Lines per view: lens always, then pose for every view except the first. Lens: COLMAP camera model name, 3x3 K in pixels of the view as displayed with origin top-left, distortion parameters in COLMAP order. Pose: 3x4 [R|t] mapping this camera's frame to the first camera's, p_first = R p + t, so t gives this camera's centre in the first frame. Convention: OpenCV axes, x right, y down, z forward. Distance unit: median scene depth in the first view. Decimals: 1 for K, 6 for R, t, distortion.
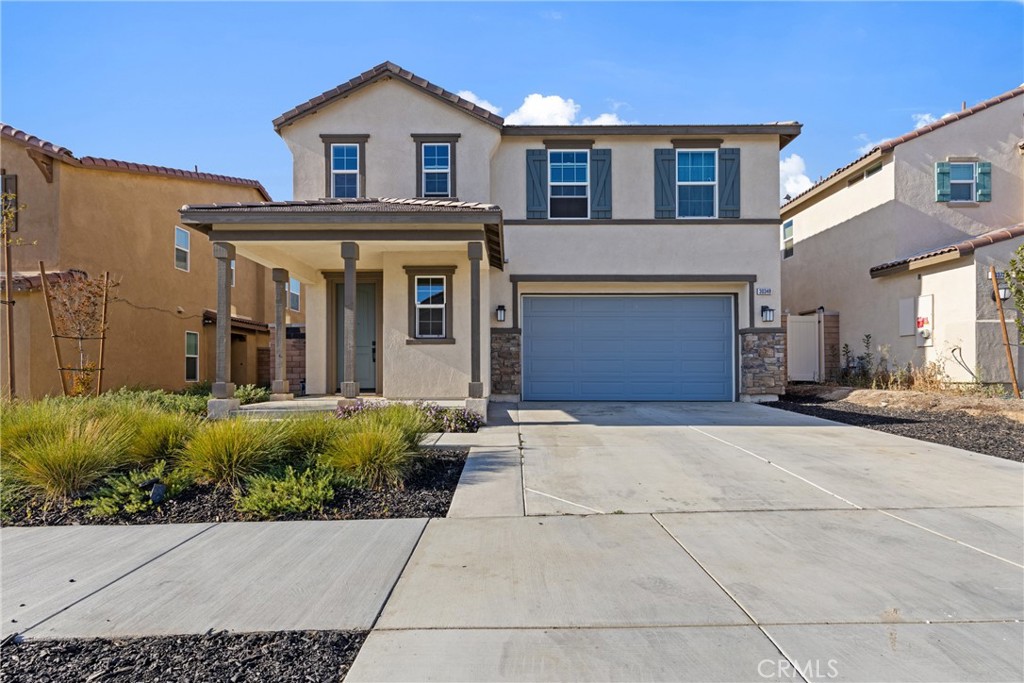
lens RADIAL K [[474.0, 0, 519.1], [0, 474.0, 358.7], [0, 0, 1]] dist [0.001662, -0.000304]
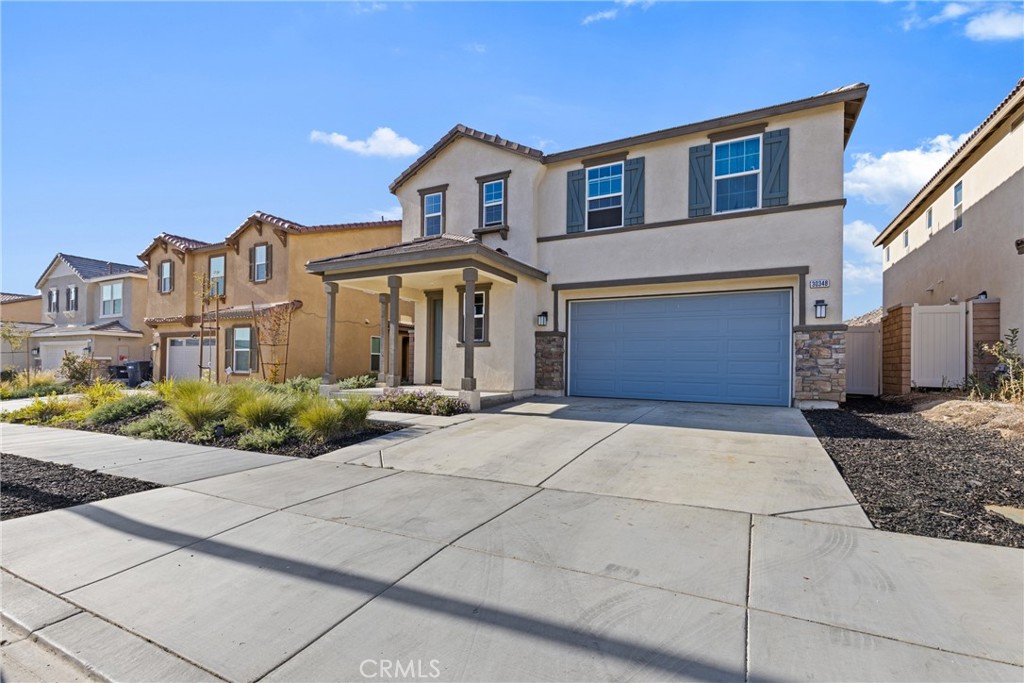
lens RADIAL K [[482.9, 0, 531.5], [0, 482.9, 350.6], [0, 0, 1]] dist [0.000913, 0.000211]
pose [[0.882346, -0.000743, -0.470601, 0.475232], [-0.001169, 0.999992, -0.003771, -0.013656], [0.470600, 0.003877, 0.882338, -0.046747]]
